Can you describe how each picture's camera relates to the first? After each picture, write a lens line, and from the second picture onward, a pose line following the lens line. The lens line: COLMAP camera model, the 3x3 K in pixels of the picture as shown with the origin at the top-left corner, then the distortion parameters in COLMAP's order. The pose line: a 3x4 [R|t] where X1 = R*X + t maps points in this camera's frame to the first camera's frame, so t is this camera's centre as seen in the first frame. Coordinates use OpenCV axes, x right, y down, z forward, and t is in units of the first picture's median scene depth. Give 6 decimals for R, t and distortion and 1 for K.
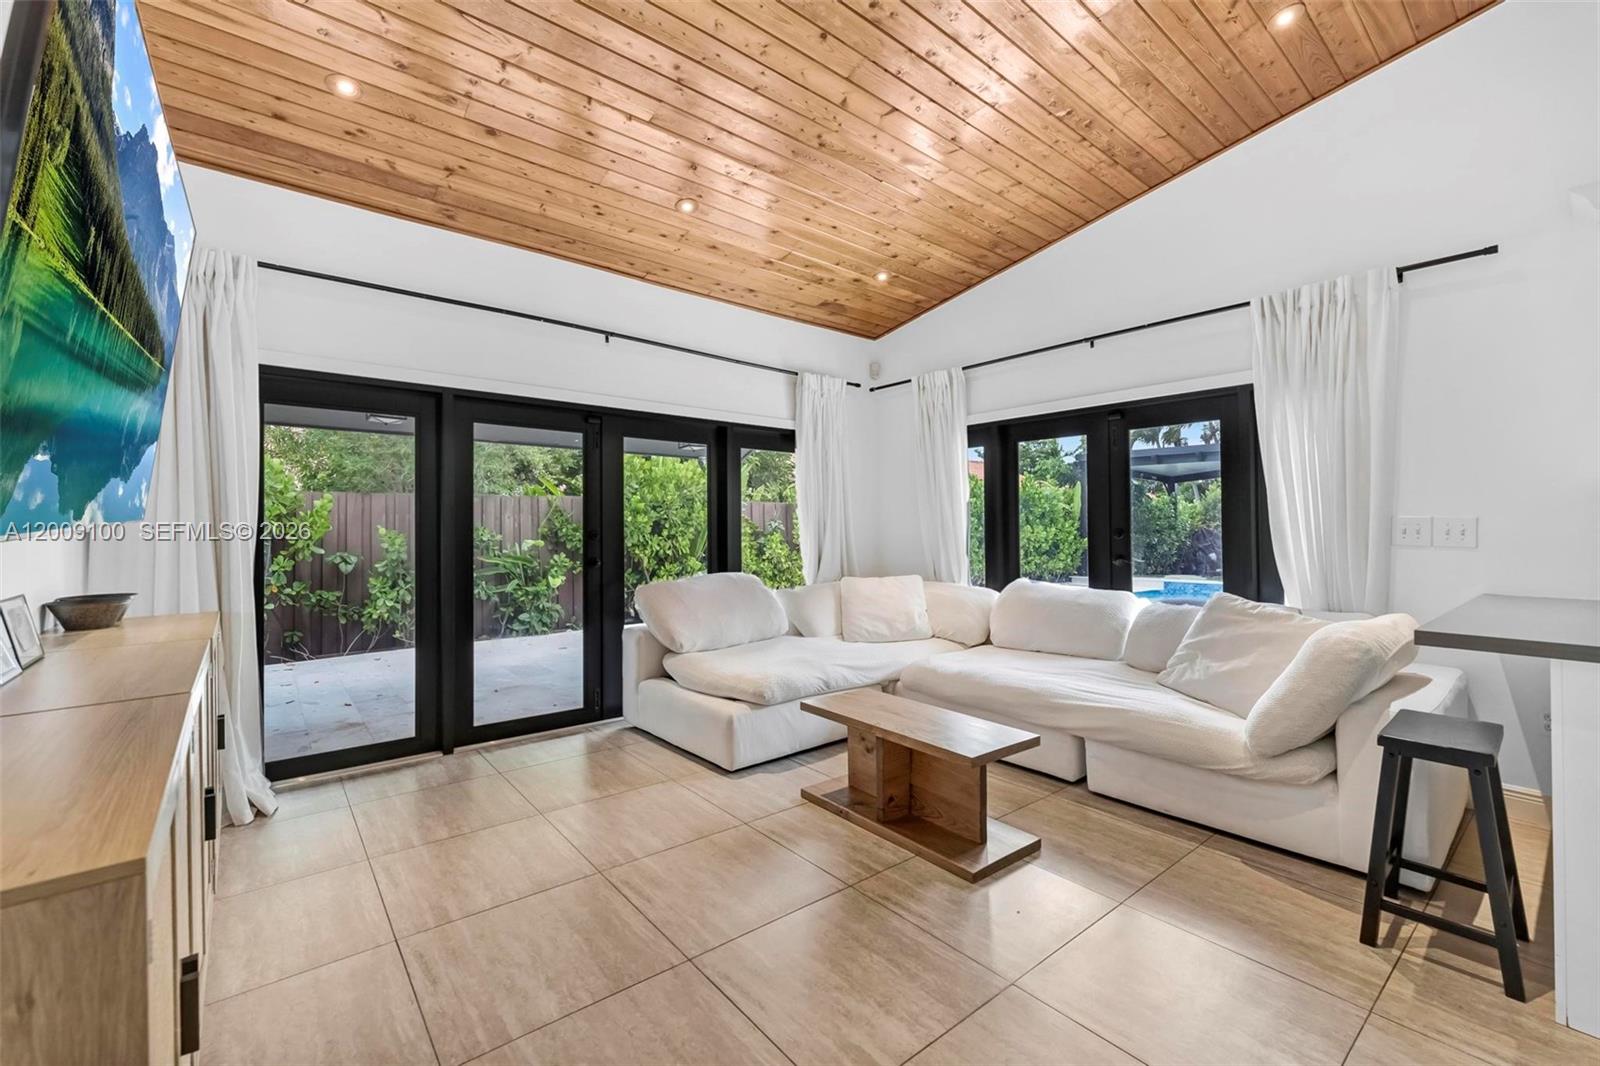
lens RADIAL K [[661.2, 0, 781.6], [0, 661.2, 519.4], [0, 0, 1]] dist [0.005879, -0.001654]
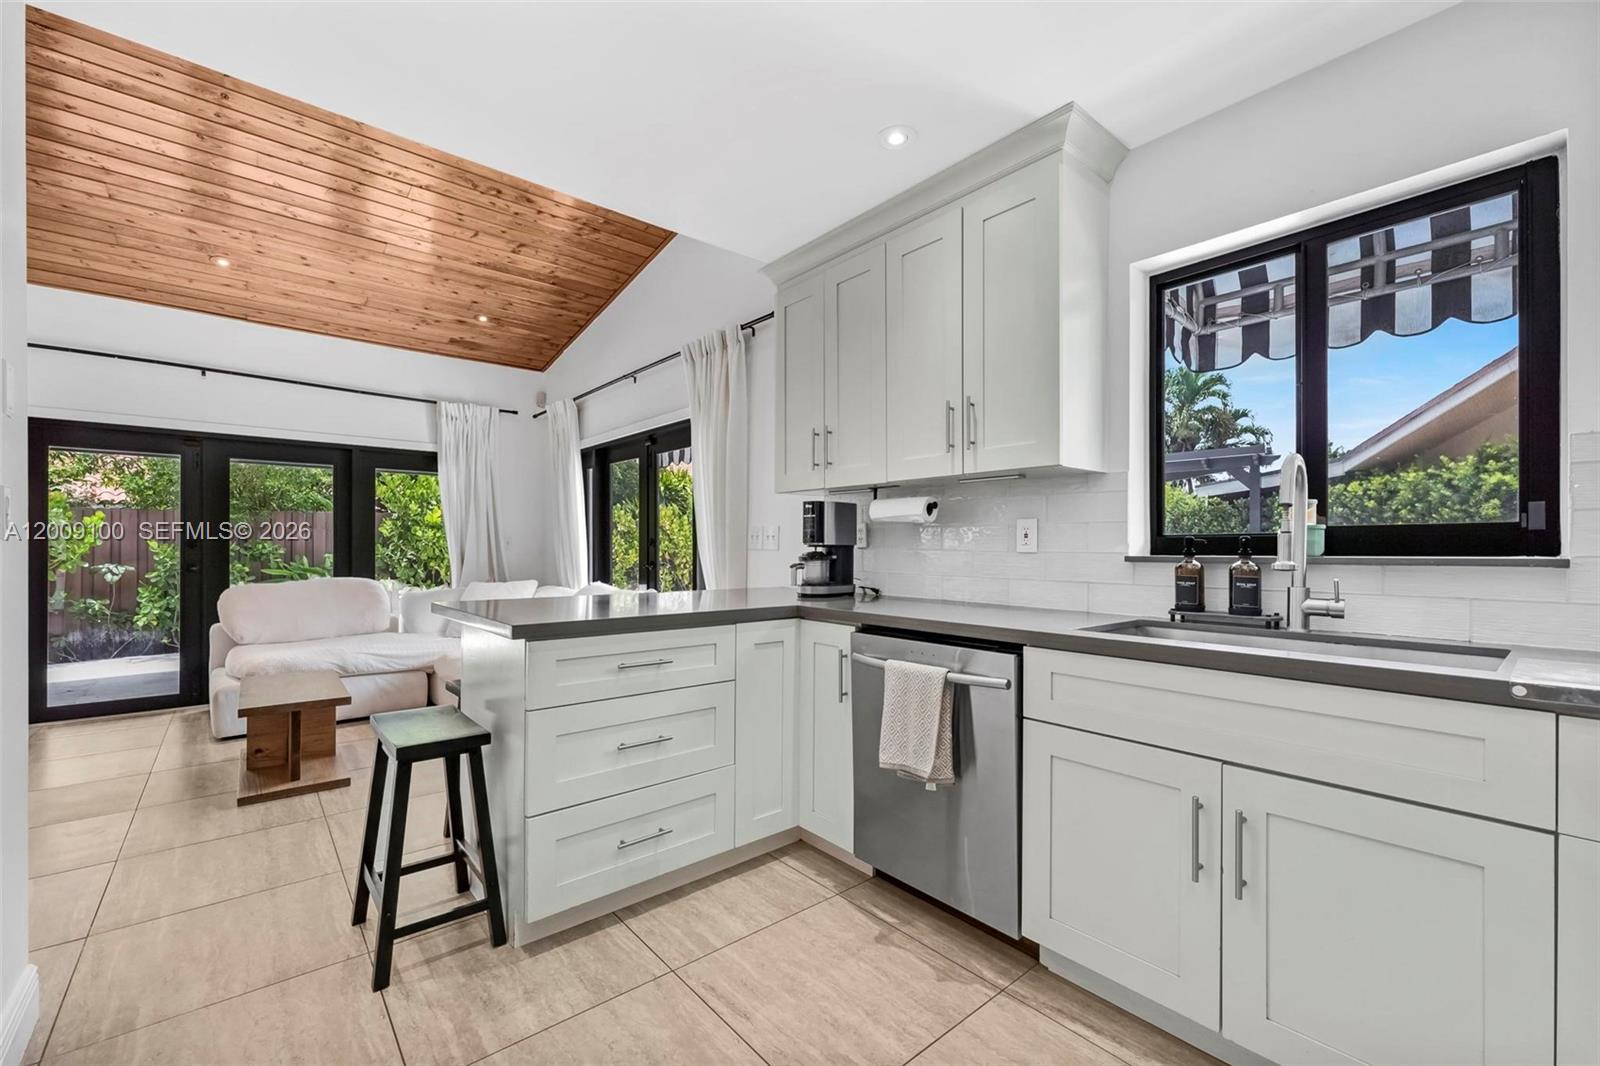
lens RADIAL K [[661.2, 0, 795.3], [0, 661.2, 547.5], [0, 0, 1]] dist [0.005879, -0.001654]
pose [[0.999647, -0.000528, 0.026571, 0.601103], [0.000121, 0.999882, 0.015339, 0.009921], [-0.026576, -0.015330, 0.999529, -0.149156]]
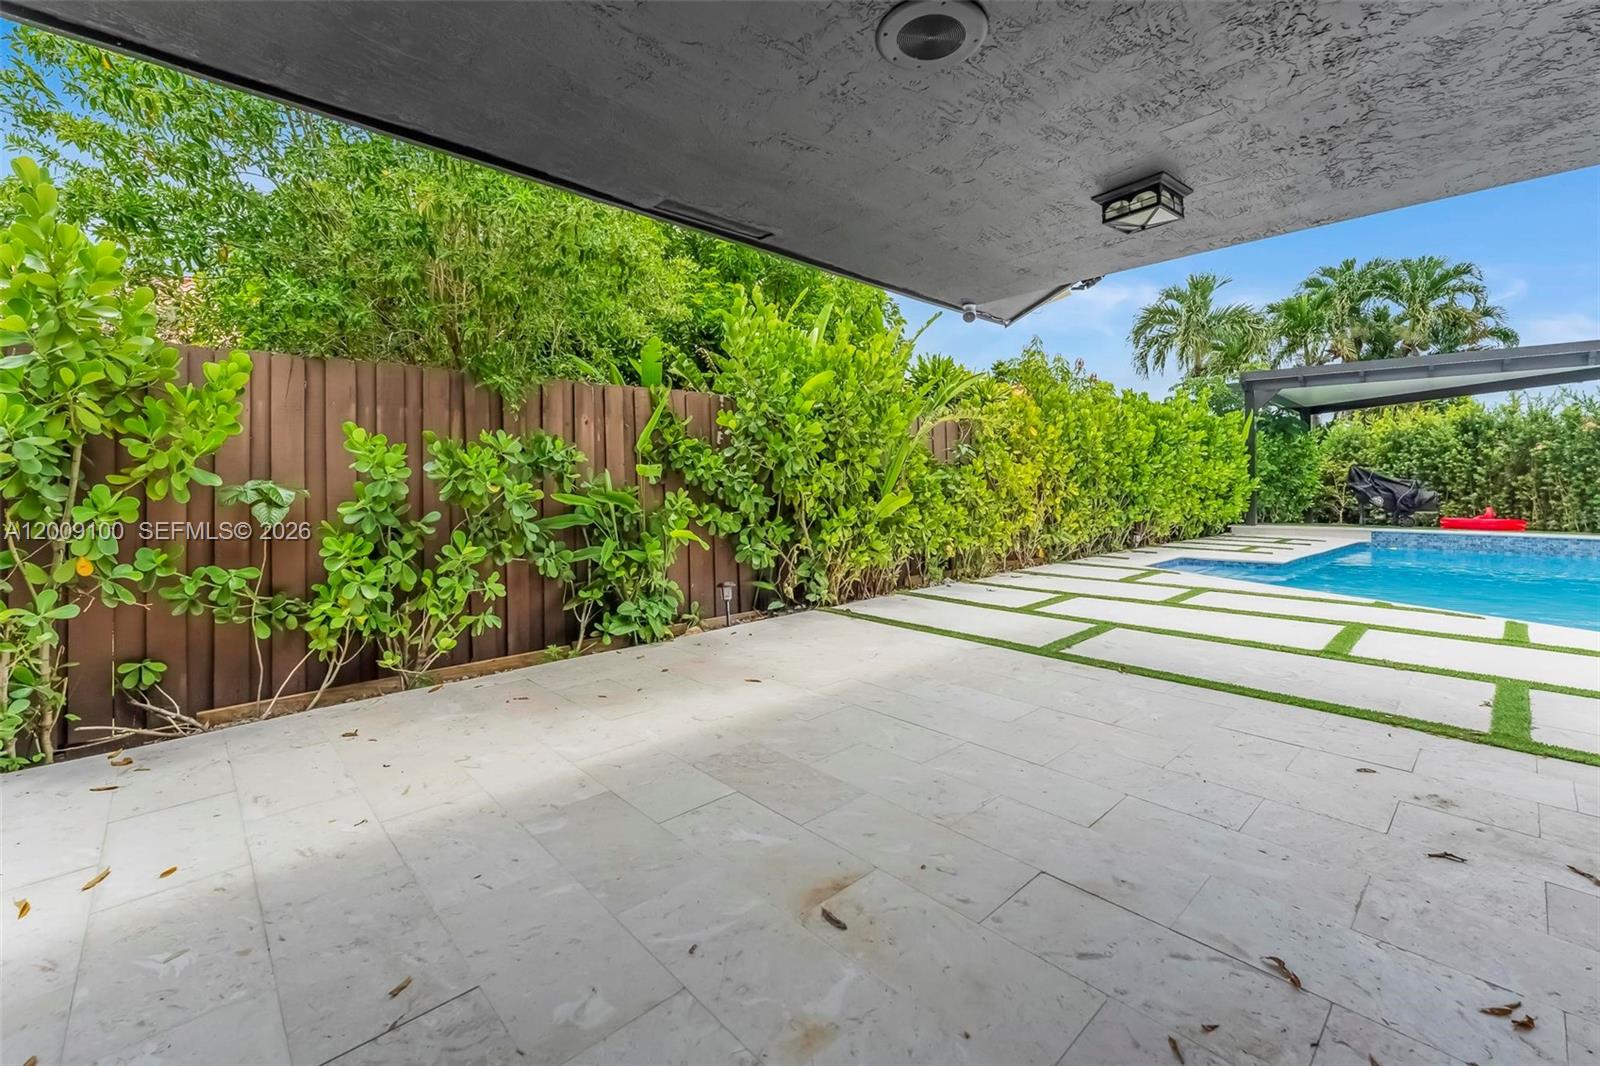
lens RADIAL K [[661.2, 0, 781.5], [0, 661.2, 478.4], [0, 0, 1]] dist [0.005879, -0.001654]
pose [[0.997271, 0.002214, 0.073788, -0.495009], [-0.003417, 0.999863, 0.016192, 0.056676], [-0.073742, -0.016400, 0.997142, 0.757283]]
